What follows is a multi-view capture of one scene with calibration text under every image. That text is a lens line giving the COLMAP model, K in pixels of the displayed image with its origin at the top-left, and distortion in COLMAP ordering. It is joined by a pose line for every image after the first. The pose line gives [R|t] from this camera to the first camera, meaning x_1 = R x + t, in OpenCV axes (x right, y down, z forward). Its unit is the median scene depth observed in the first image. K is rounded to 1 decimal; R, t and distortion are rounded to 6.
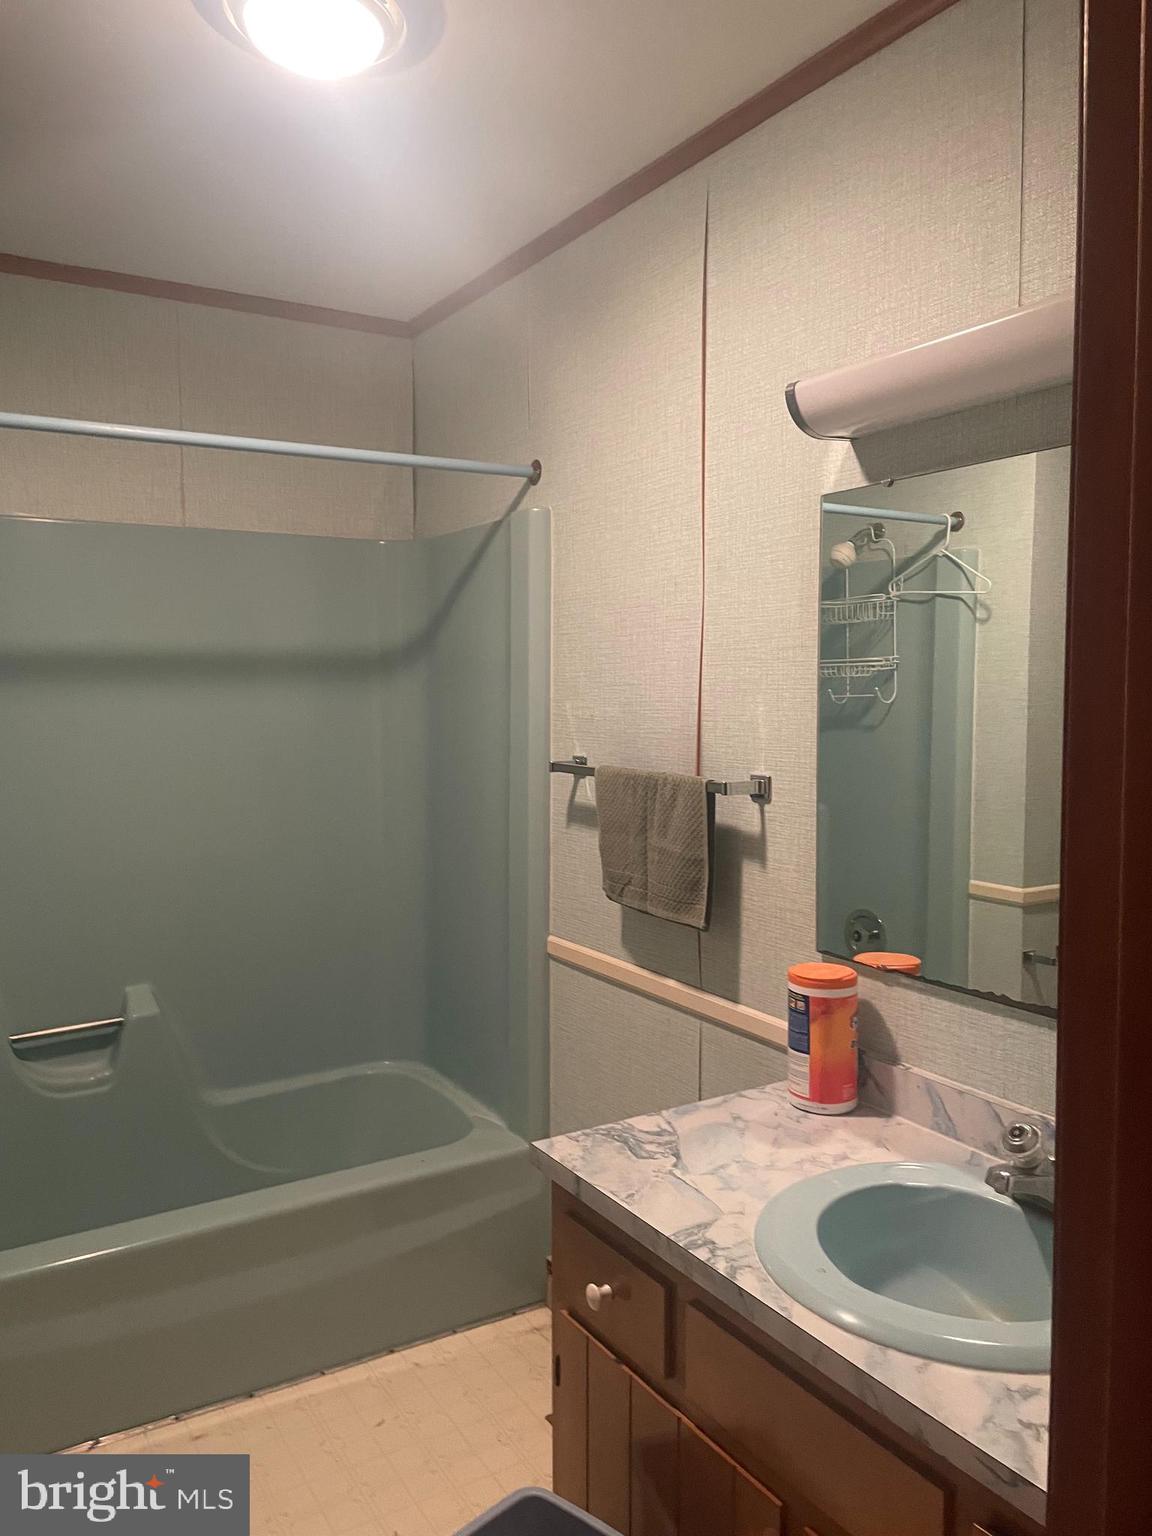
lens RADIAL K [[1180.7, 0, 583.3], [0, 1180.7, 726.8], [0, 0, 1]] dist [0.090318, -0.116491]
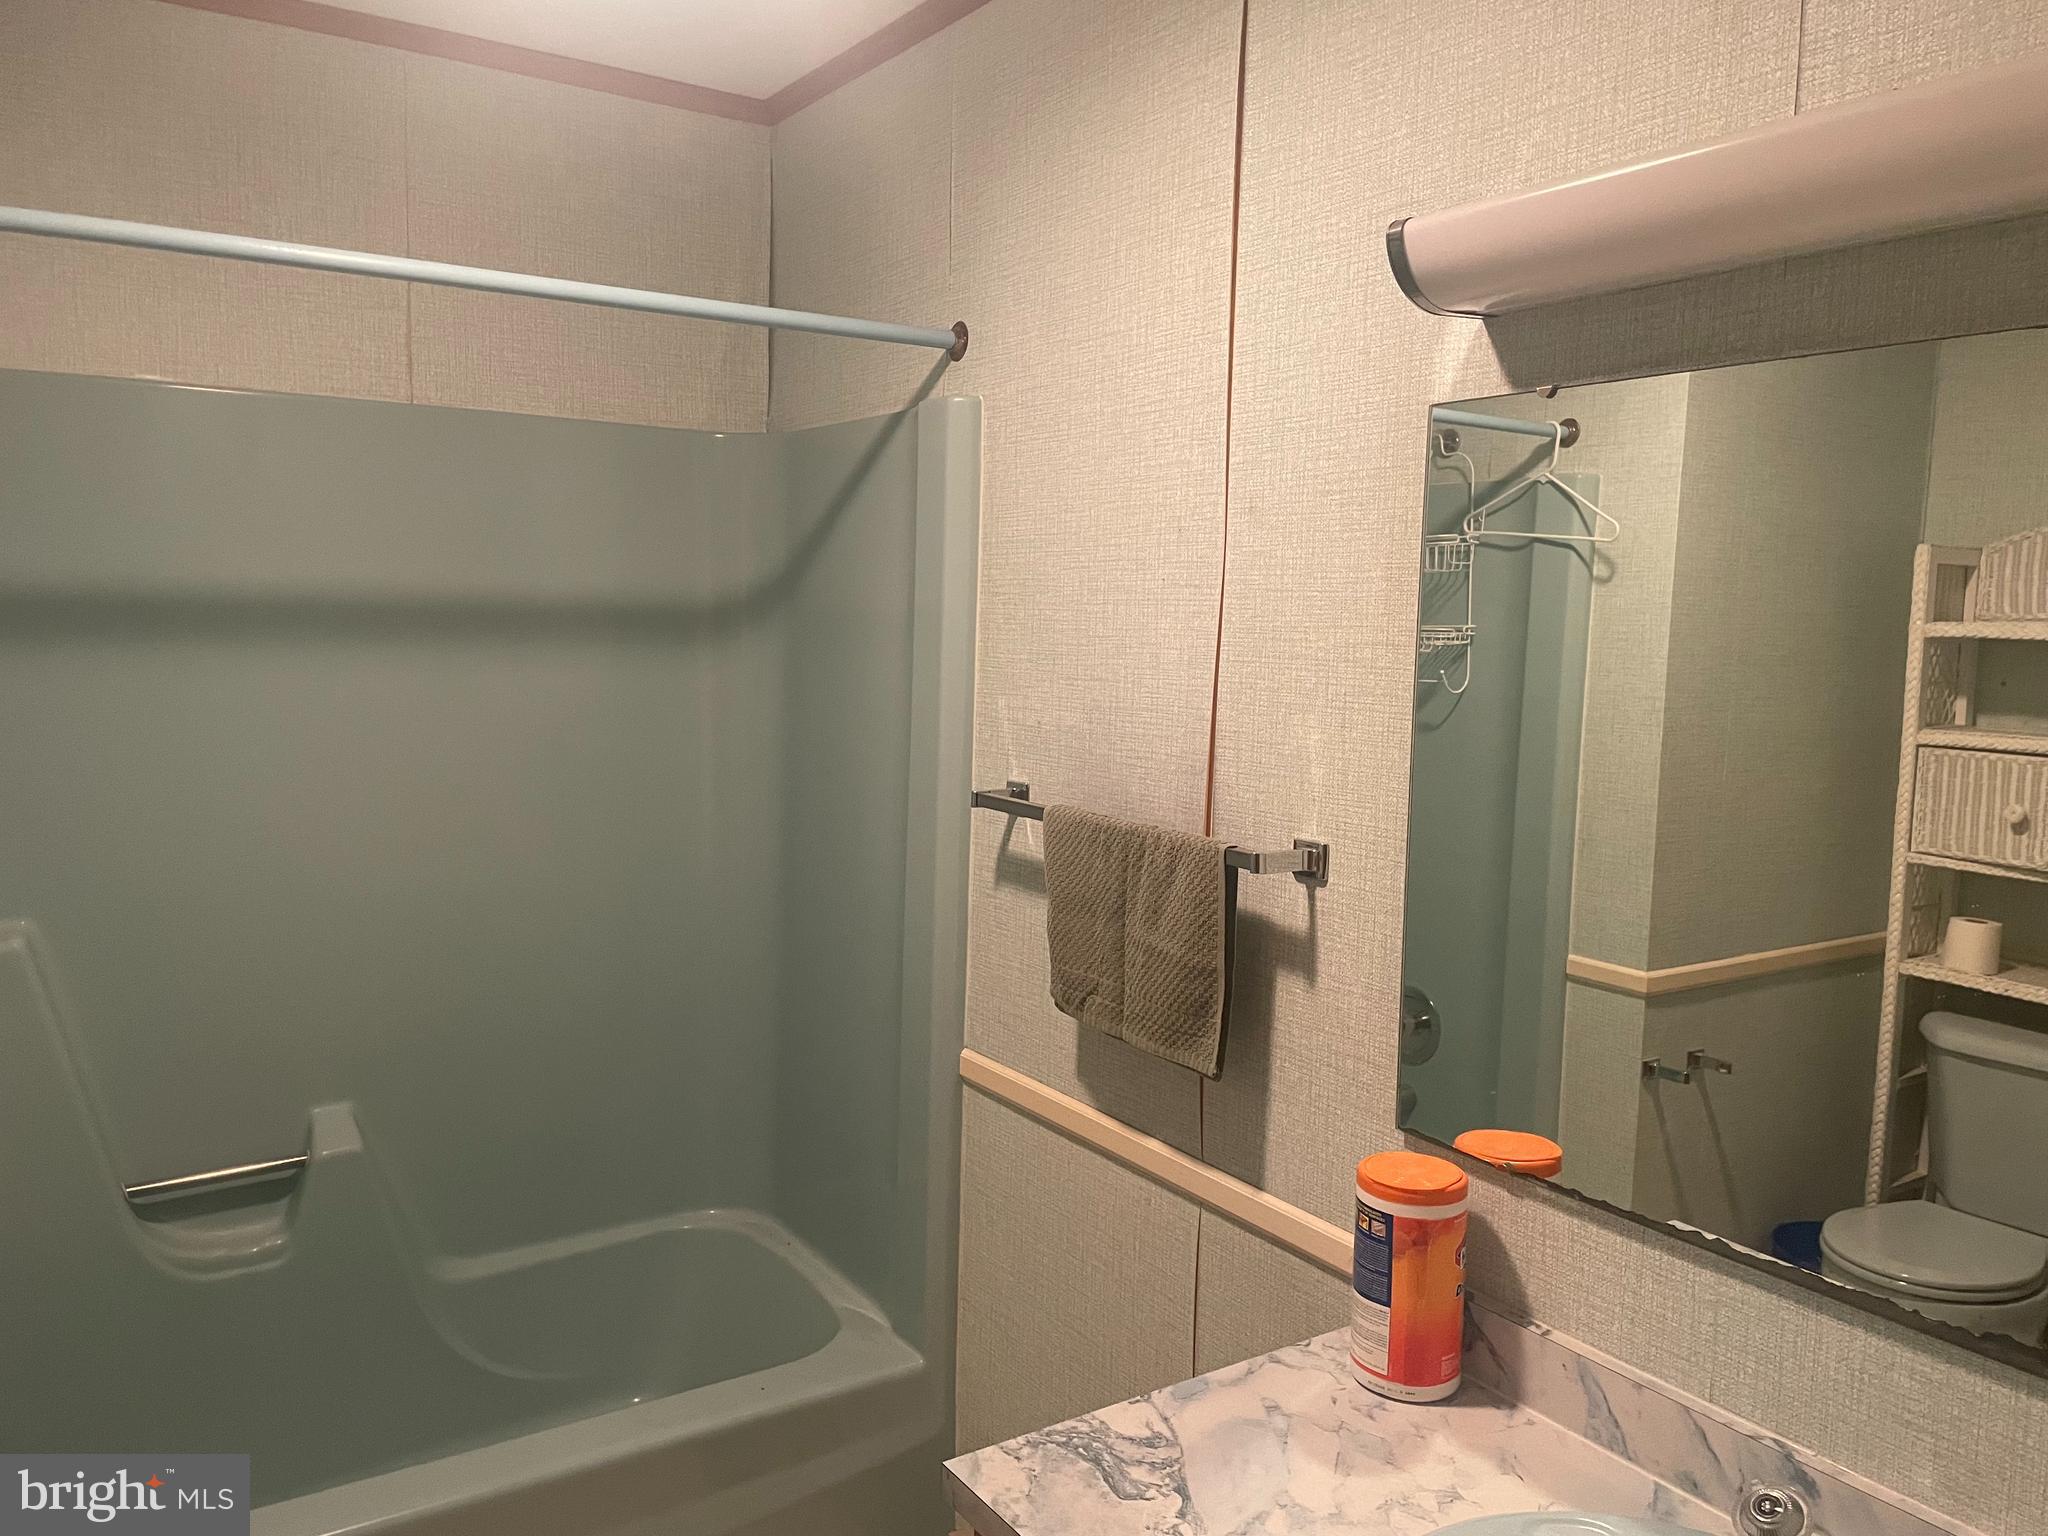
lens RADIAL K [[1574.8, 0, 1068.3], [0, 1574.8, 729.3], [0, 0, 1]] dist [0.077247, -0.098508]
pose [[0.998459, 0.024460, 0.049818, -0.022260], [-0.026337, 0.998954, 0.037368, -0.043734], [-0.048852, -0.038622, 0.998059, 0.149357]]
